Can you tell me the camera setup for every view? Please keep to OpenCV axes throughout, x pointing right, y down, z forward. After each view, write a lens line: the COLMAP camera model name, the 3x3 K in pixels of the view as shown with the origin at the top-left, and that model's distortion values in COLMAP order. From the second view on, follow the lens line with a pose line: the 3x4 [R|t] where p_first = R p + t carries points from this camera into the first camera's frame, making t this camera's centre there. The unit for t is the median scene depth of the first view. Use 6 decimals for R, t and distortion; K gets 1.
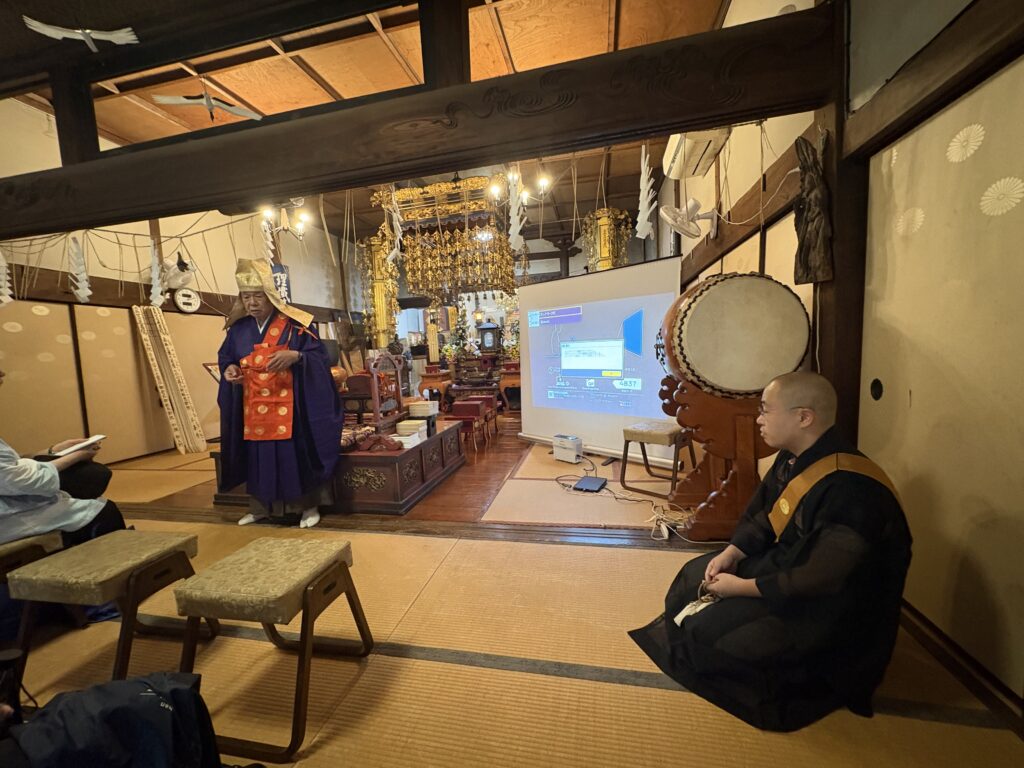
lens RADIAL K [[406.4, 0, 510.2], [0, 406.4, 383.9], [0, 0, 1]] dist [-0.000472, 0.000448]
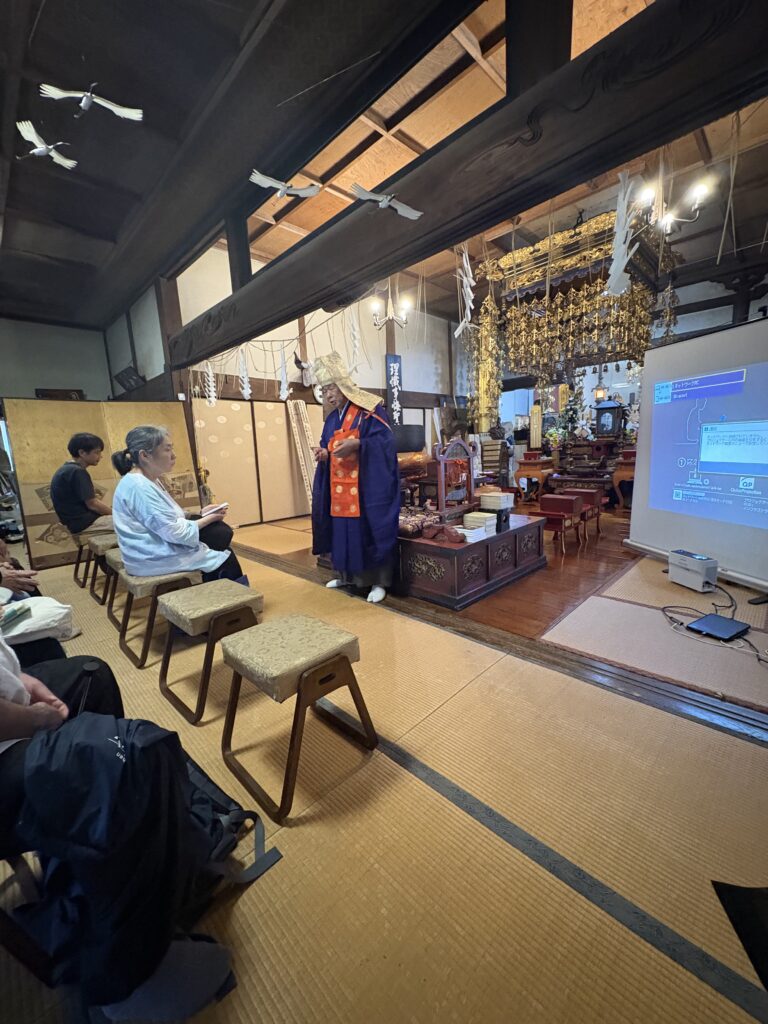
lens RADIAL K [[406.4, 0, 383.6], [0, 406.4, 510.9], [0, 0, 1]] dist [-0.000472, 0.000448]
pose [[0.840151, 0.097917, -0.533441, 0.063121], [-0.042264, 0.992396, 0.115599, -0.011506], [0.540704, -0.074575, 0.837901, 0.101336]]
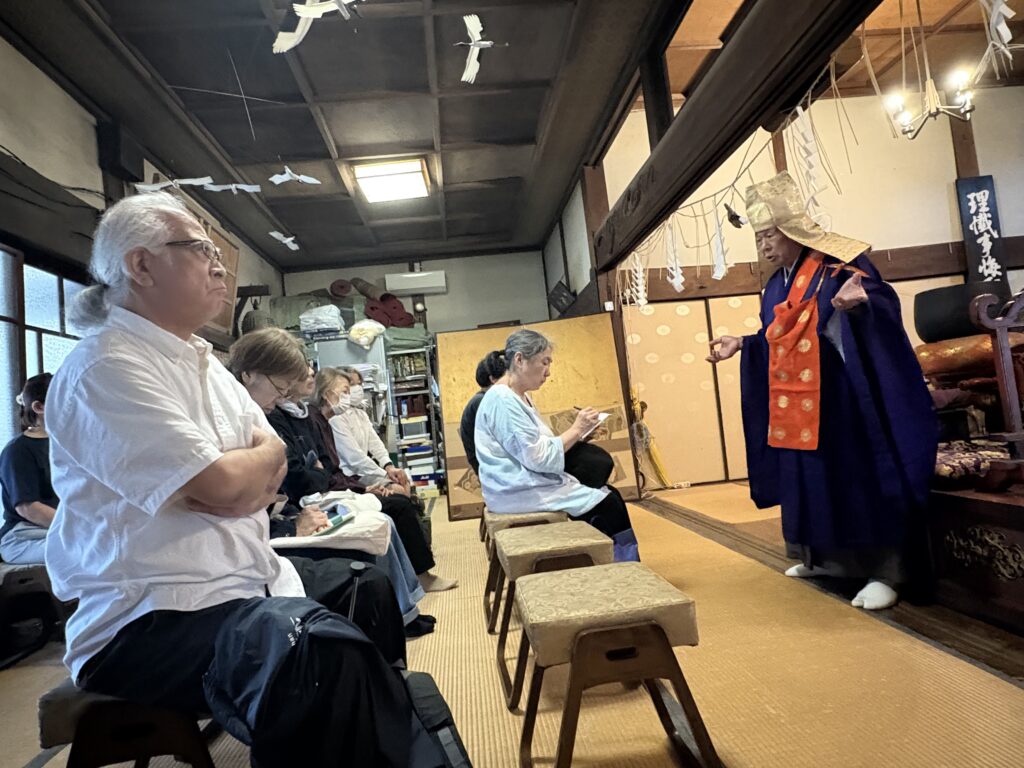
lens RADIAL K [[615.6, 0, 509.3], [0, 615.6, 384.5], [0, 0, 1]] dist [-0.001139, 0.003390]
pose [[0.294828, -0.033049, -0.954979, 0.155843], [0.014553, 0.999441, -0.030095, 0.044921], [0.955440, -0.005025, 0.295144, 0.213617]]
